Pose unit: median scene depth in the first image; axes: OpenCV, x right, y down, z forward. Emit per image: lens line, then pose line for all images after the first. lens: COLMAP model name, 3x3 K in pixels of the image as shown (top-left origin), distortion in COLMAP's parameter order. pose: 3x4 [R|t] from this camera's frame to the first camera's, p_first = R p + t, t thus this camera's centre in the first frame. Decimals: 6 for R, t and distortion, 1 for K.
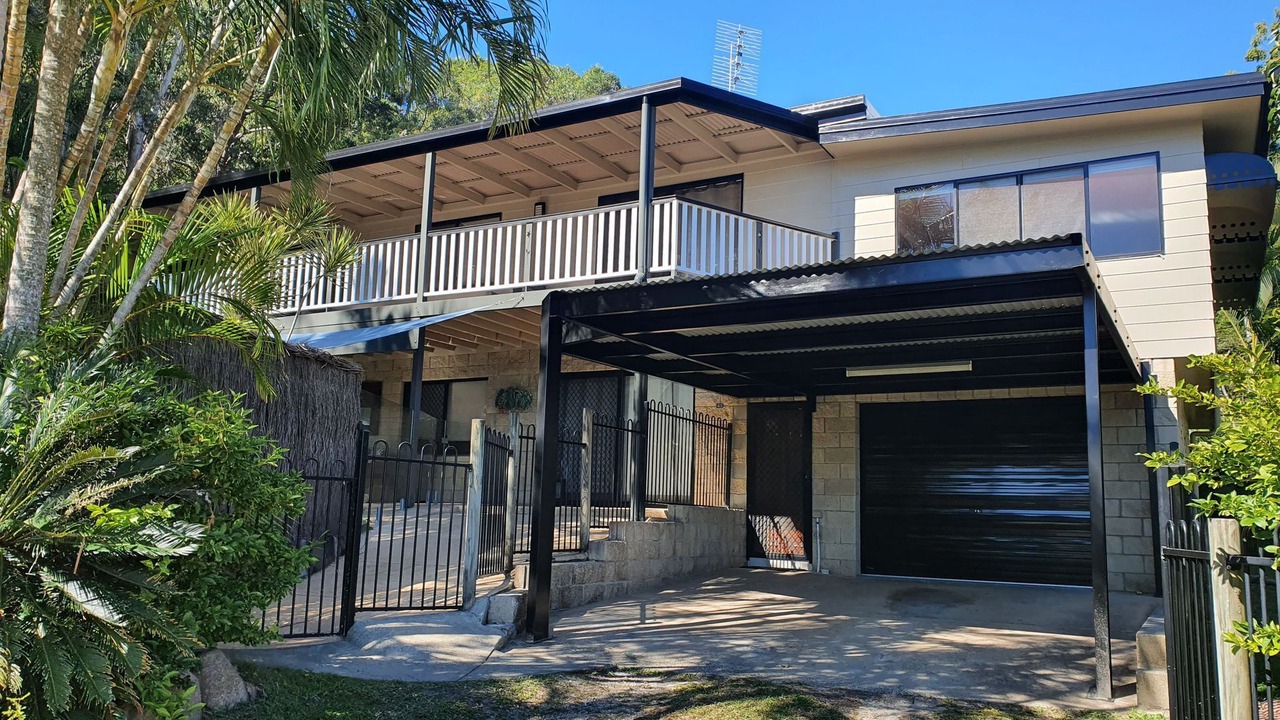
lens RADIAL K [[1000.9, 0, 626.4], [0, 1000.9, 367.8], [0, 0, 1]] dist [0.055616, -0.020799]
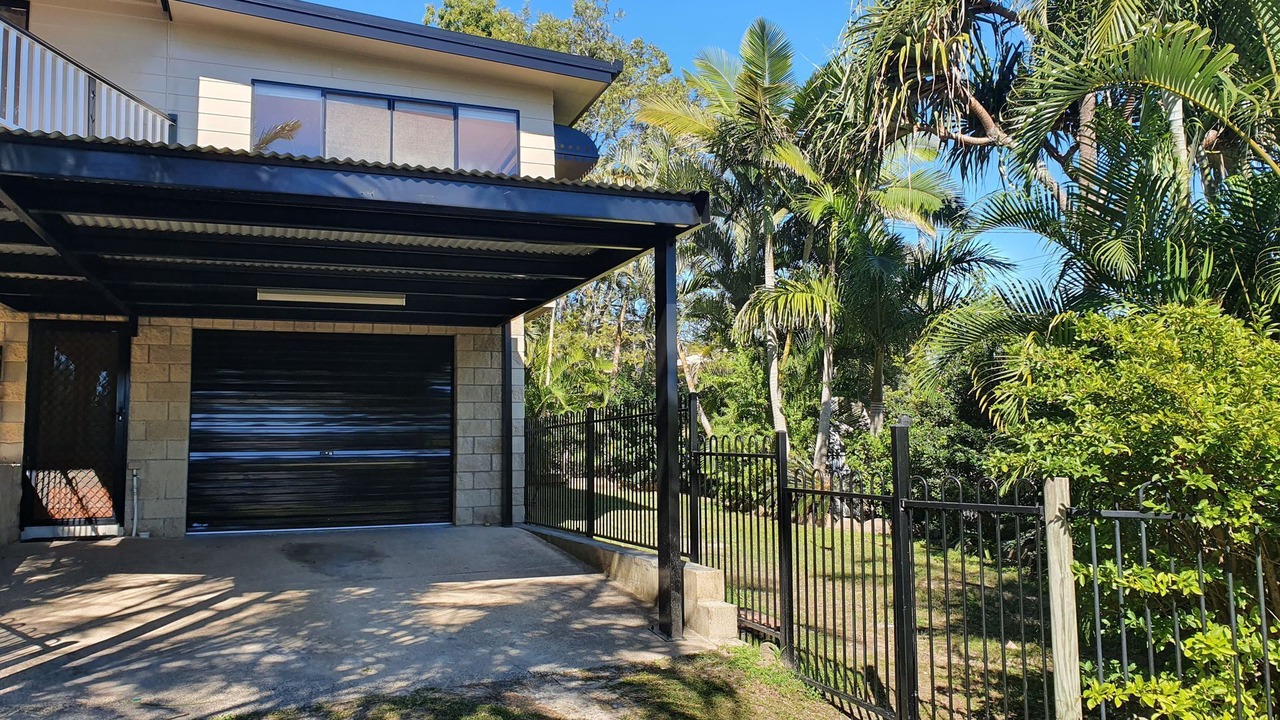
lens RADIAL K [[1000.9, 0, 635.6], [0, 1000.9, 365.2], [0, 0, 1]] dist [0.055616, -0.020799]
pose [[0.643891, 0.030401, 0.764513, -0.179777], [-0.084937, 0.995874, 0.031935, 0.008021], [-0.760388, -0.085498, 0.643817, 0.193945]]
